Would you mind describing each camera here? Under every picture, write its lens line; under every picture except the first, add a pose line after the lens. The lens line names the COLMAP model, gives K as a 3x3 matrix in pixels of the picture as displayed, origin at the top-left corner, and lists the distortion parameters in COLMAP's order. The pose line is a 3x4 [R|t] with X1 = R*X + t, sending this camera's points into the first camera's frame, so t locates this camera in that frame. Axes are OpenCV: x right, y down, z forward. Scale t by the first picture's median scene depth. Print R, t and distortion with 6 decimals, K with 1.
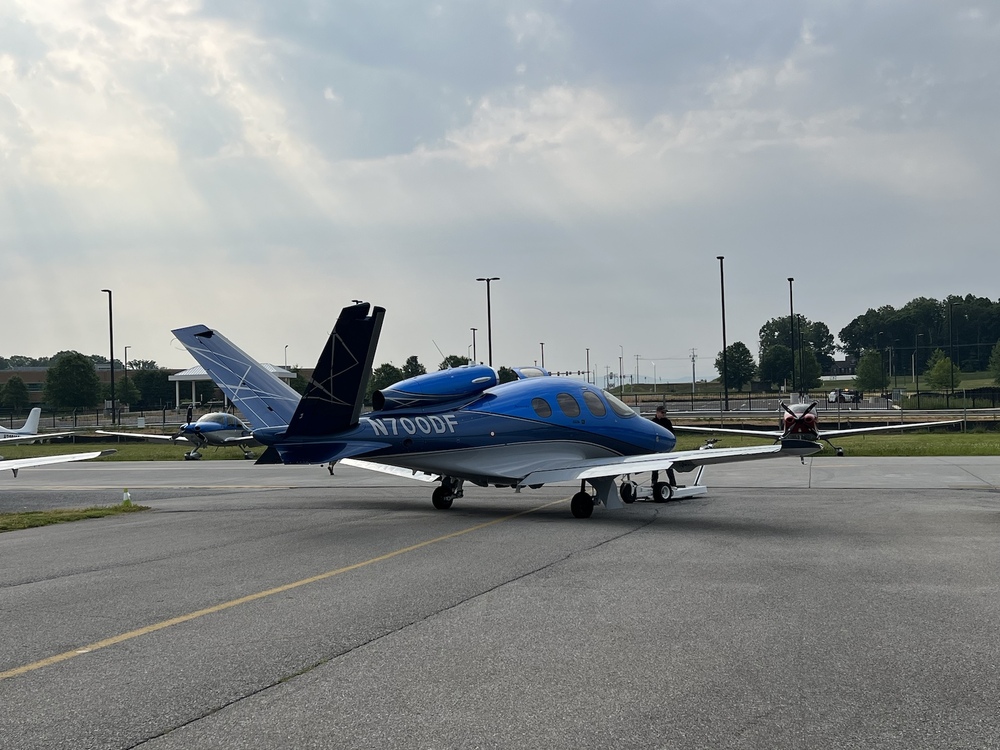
lens RADIAL K [[1206.1, 0, 500.1], [0, 1206.1, 375.9], [0, 0, 1]] dist [0.012480, 0.000000]
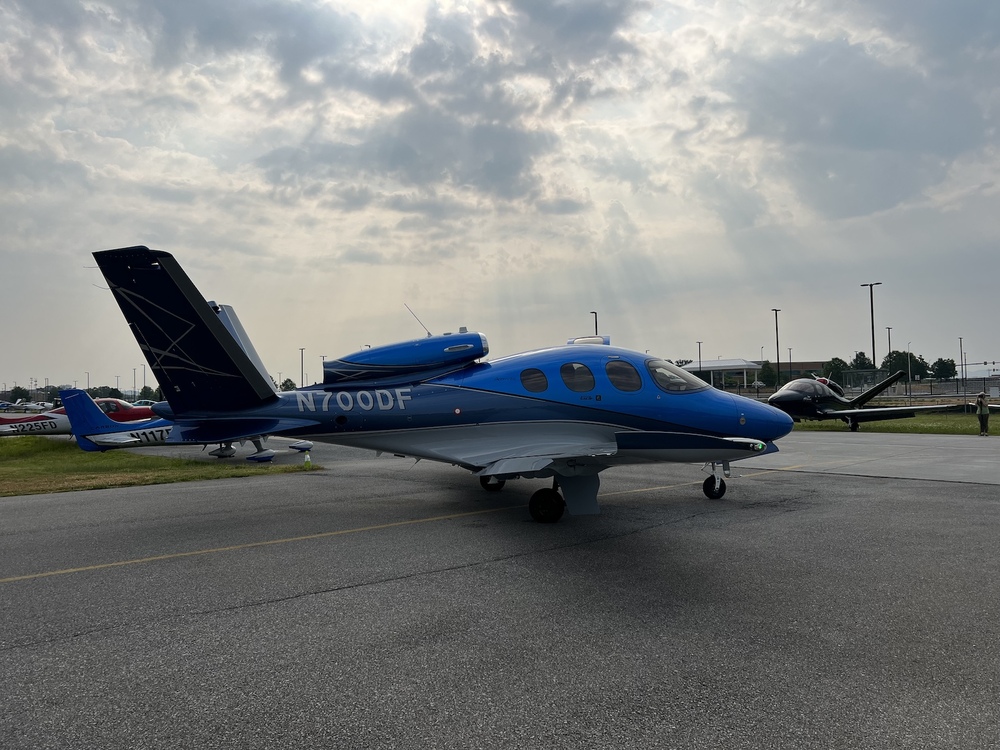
lens RADIAL K [[760.2, 0, 501.5], [0, 760.2, 372.6], [0, 0, 1]] dist [0.066718, -0.012367]
pose [[0.856117, -0.006269, -0.516743, 0.279041], [0.008331, 0.999964, 0.001672, 0.018684], [0.516714, -0.005736, 0.856139, 0.522306]]
